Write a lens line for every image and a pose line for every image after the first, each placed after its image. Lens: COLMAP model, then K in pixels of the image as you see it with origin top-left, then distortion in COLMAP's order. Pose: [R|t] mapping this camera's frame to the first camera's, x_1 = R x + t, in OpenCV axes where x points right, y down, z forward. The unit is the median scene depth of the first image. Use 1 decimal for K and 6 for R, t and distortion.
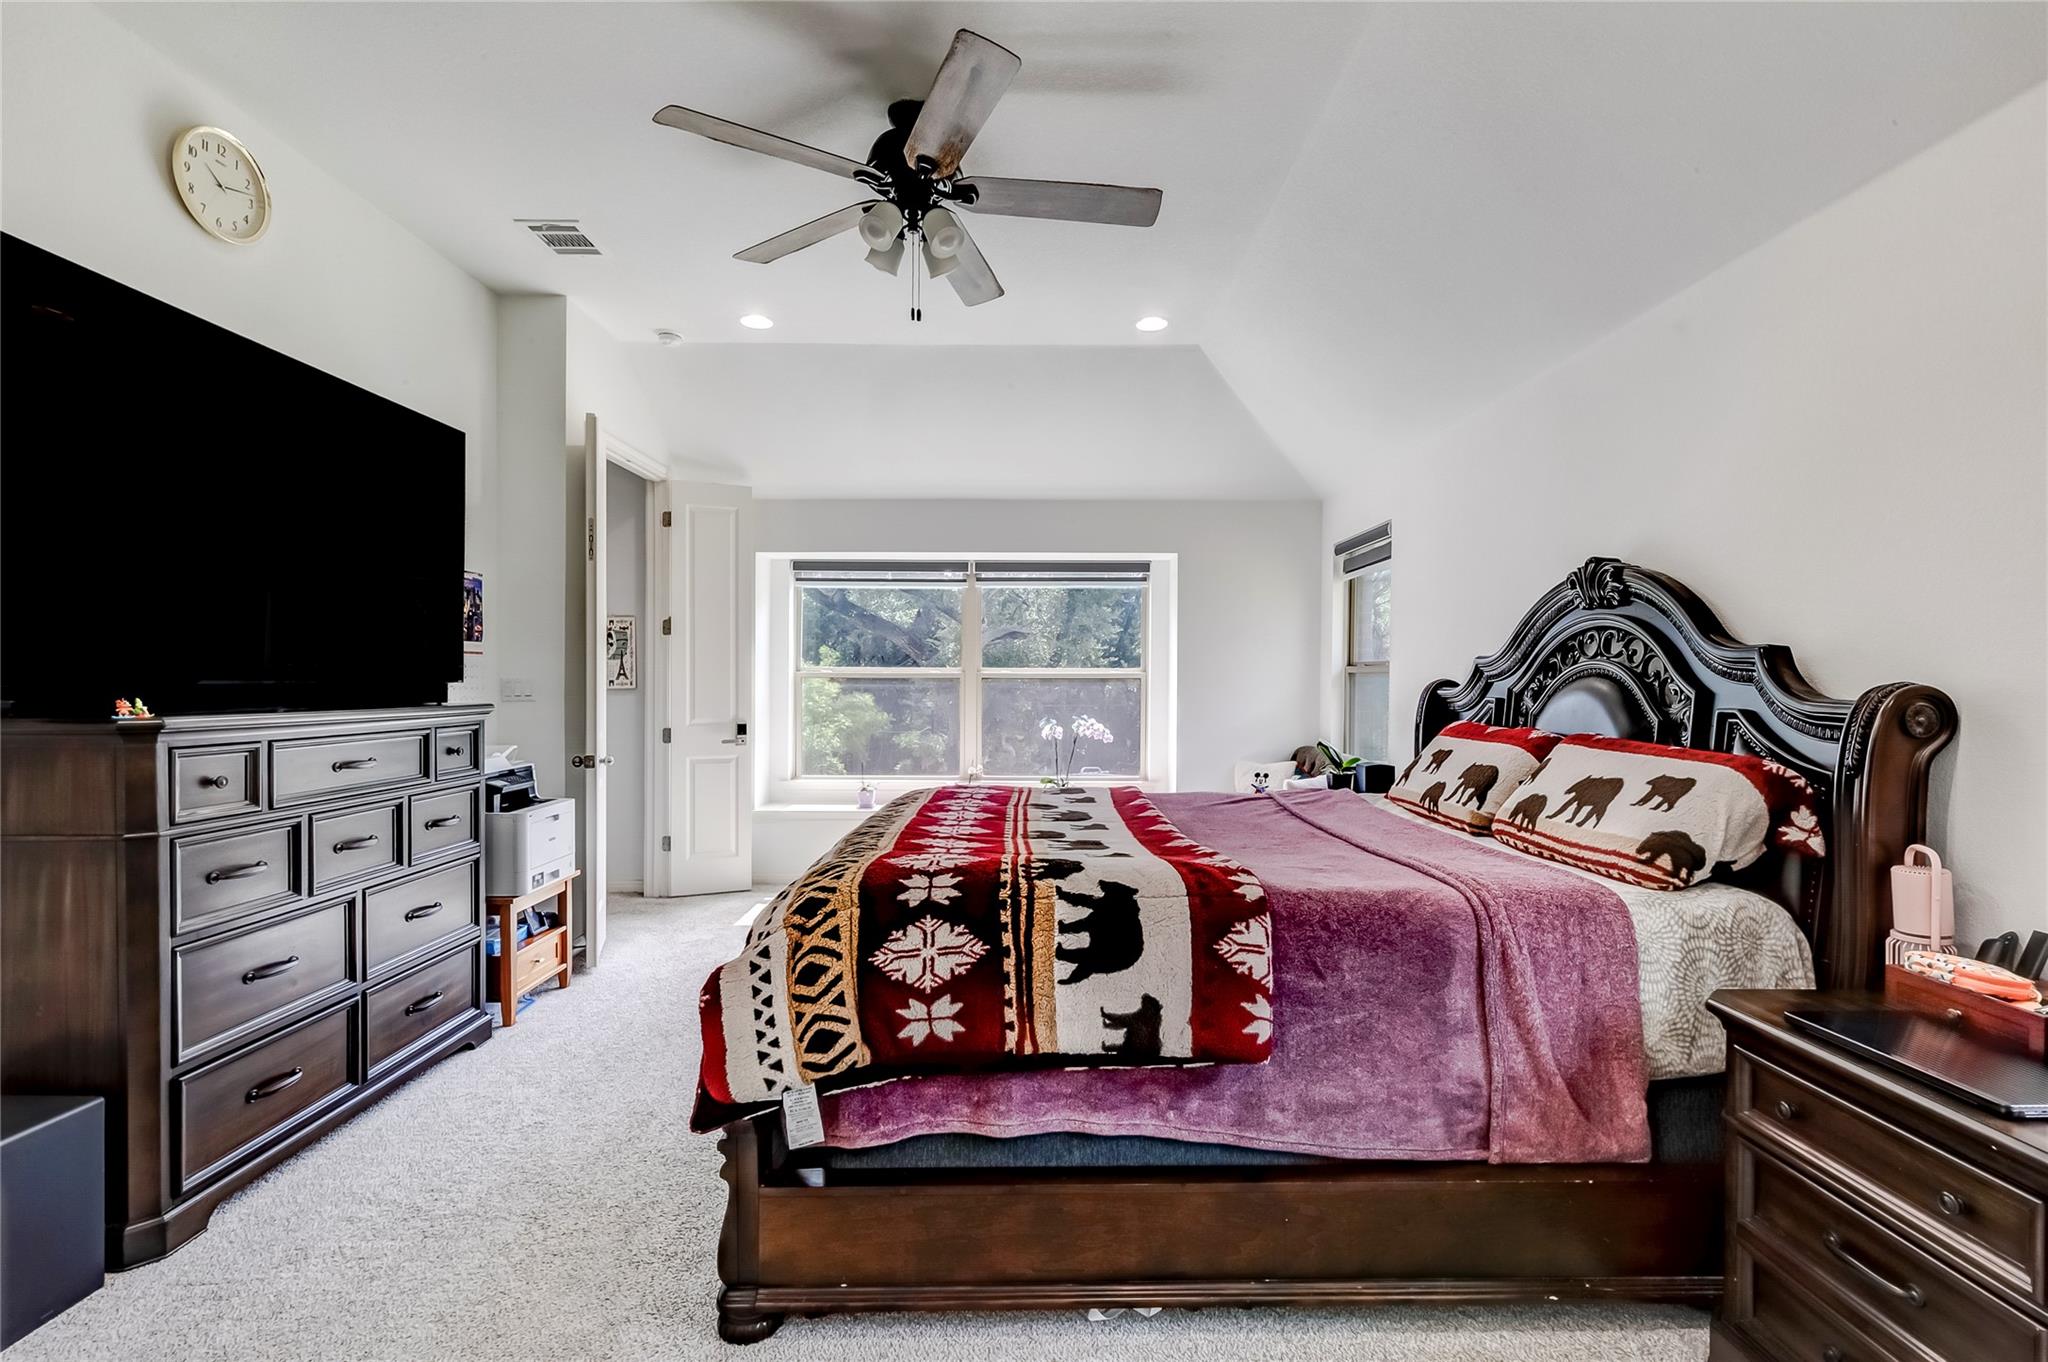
lens RADIAL K [[933.5, 0, 1038.0], [0, 933.5, 682.1], [0, 0, 1]] dist [0.003335, 0.001640]
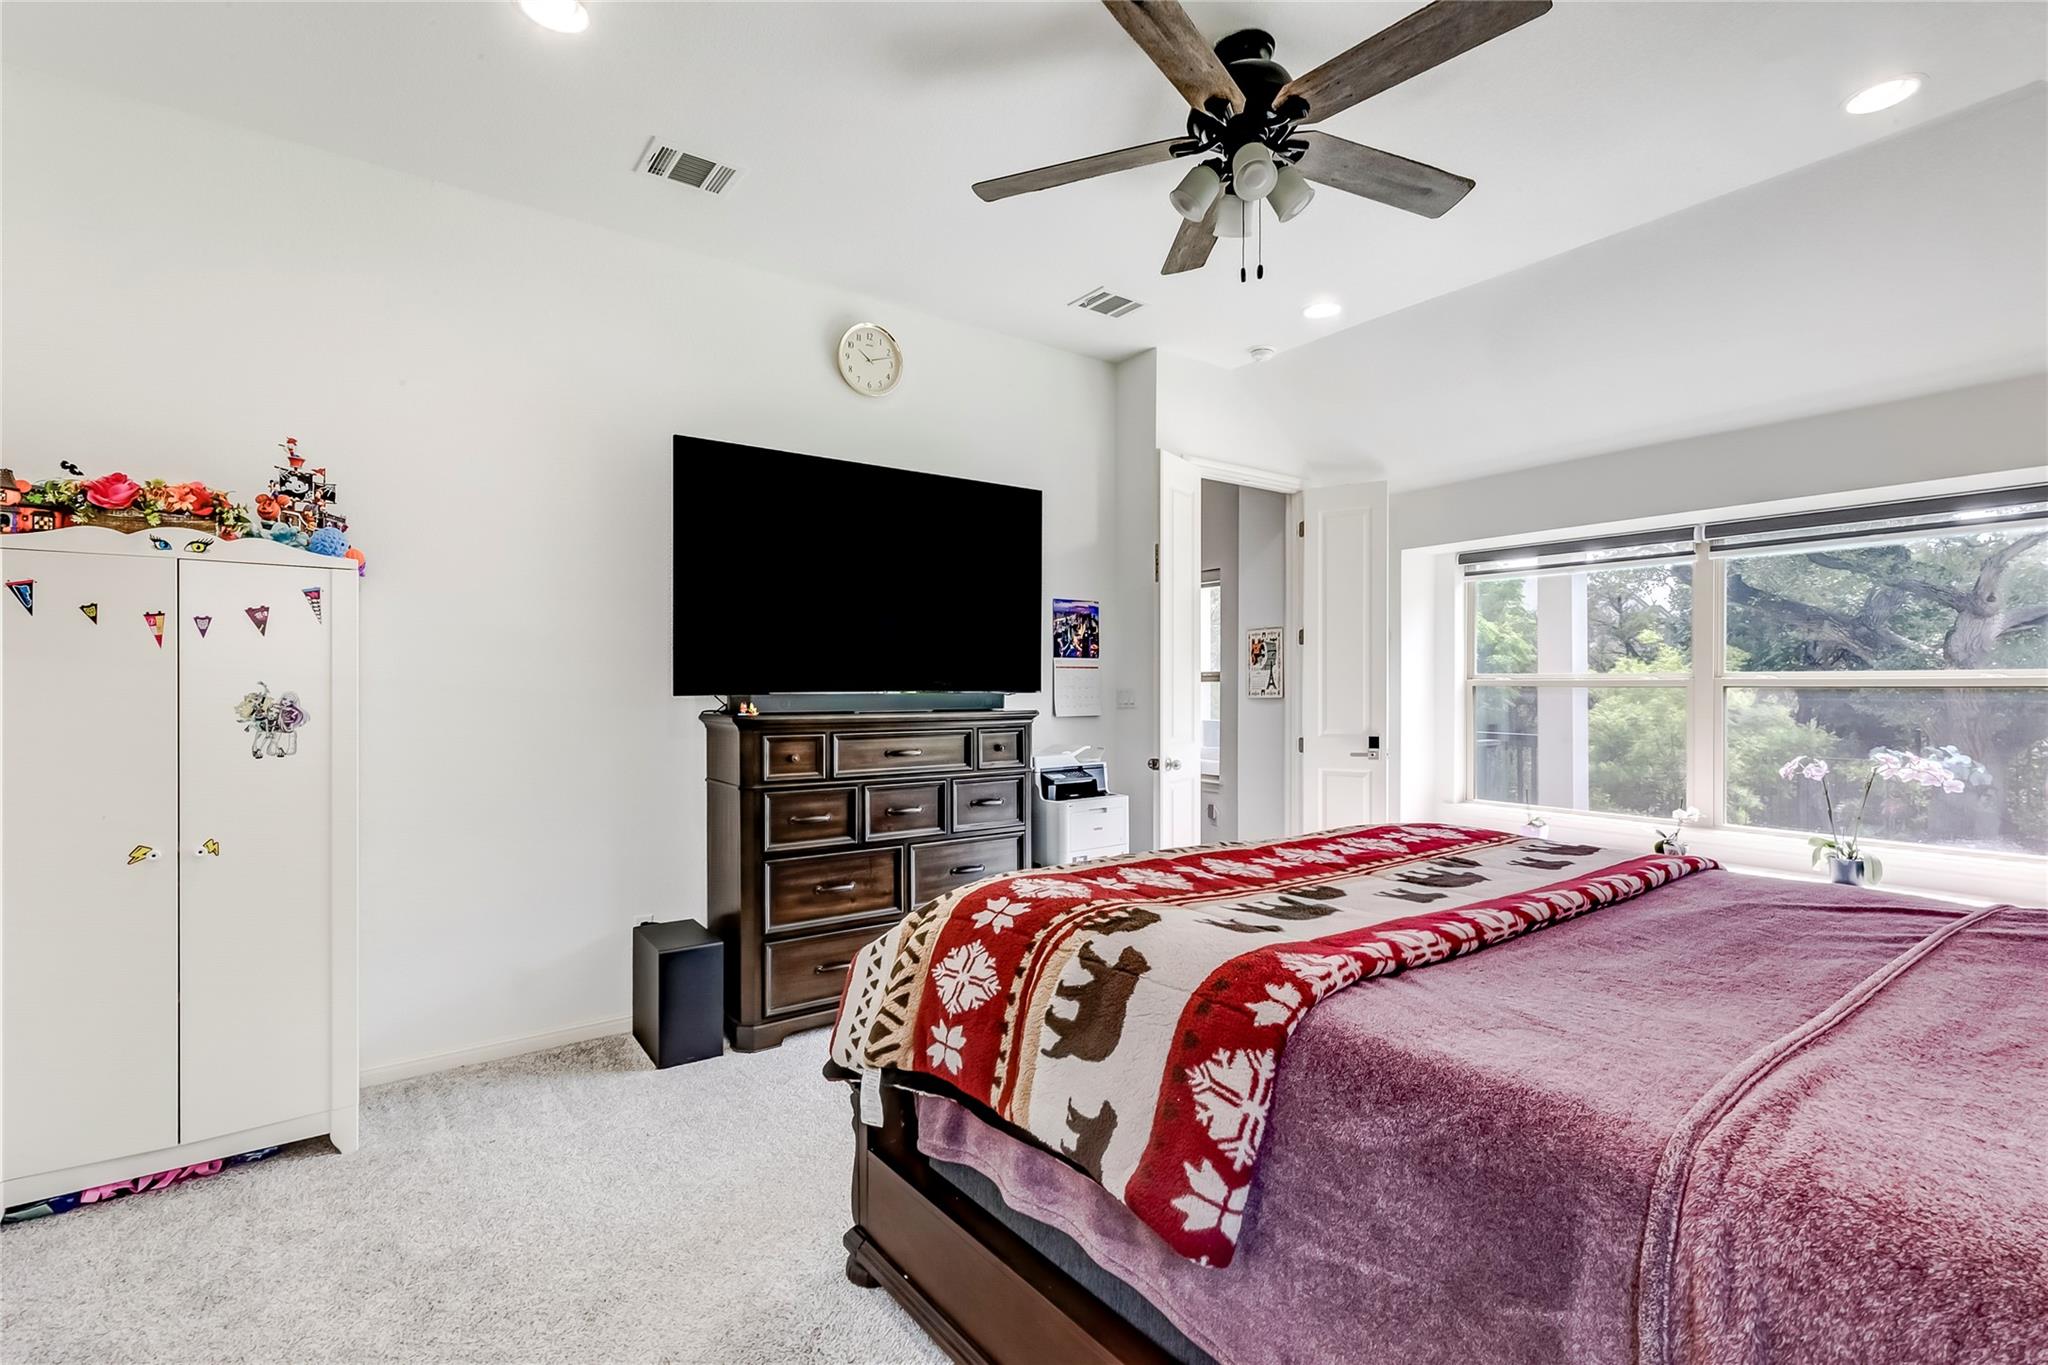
lens RADIAL K [[933.5, 0, 1014.0], [0, 933.5, 683.6], [0, 0, 1]] dist [0.003335, 0.001640]
pose [[0.581861, -0.005425, -0.813270, 0.466281], [0.000706, 0.999981, -0.006165, -0.004906], [0.813288, 0.003013, 0.581854, 0.322479]]
